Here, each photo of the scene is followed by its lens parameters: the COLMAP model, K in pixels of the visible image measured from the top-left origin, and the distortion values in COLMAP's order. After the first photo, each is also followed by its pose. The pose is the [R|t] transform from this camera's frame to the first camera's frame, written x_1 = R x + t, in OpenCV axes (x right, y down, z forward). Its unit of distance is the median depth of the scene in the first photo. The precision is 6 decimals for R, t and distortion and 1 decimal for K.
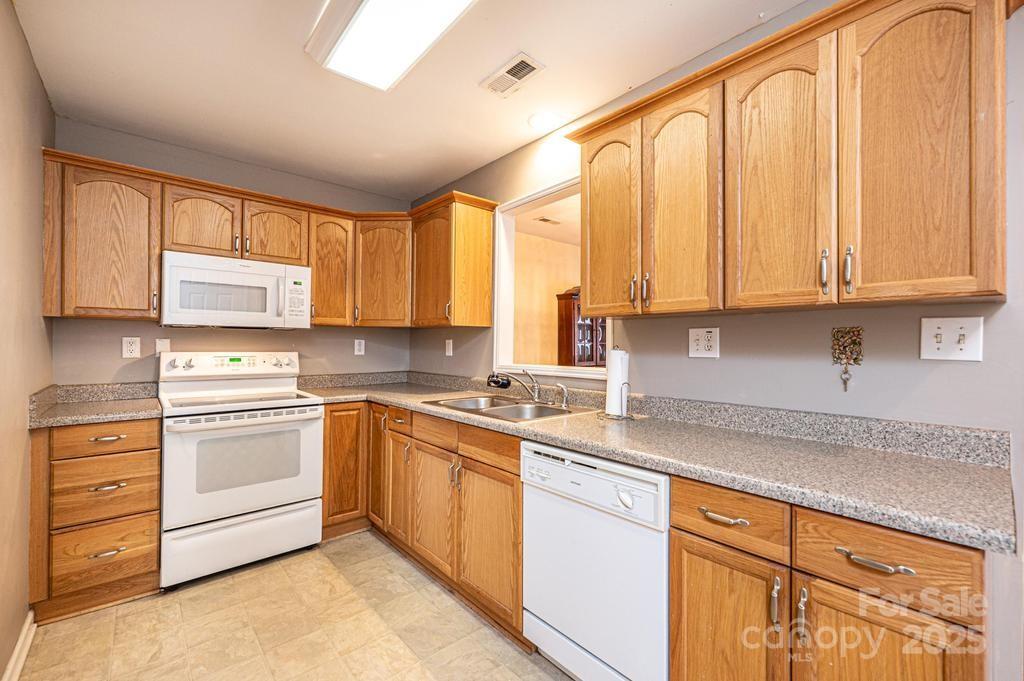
lens RADIAL K [[430.8, 0, 512.0], [0, 430.8, 340.5], [0, 0, 1]] dist [-0.000472, -0.000033]
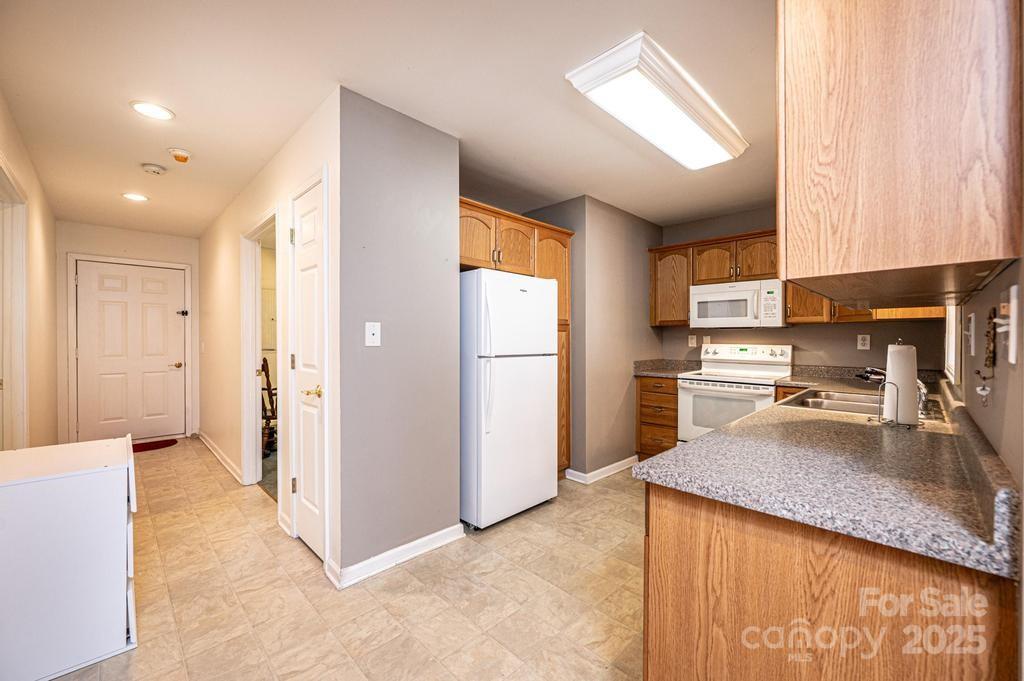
lens RADIAL K [[406.0, 0, 512.0], [0, 406.0, 340.5], [0, 0, 1]] dist [-0.000152, -0.000045]
pose [[0.062969, 0.002117, -0.998013, 0.707057], [0.008605, 0.999959, 0.002664, 0.002673], [0.997978, -0.008756, 0.062948, 0.138768]]
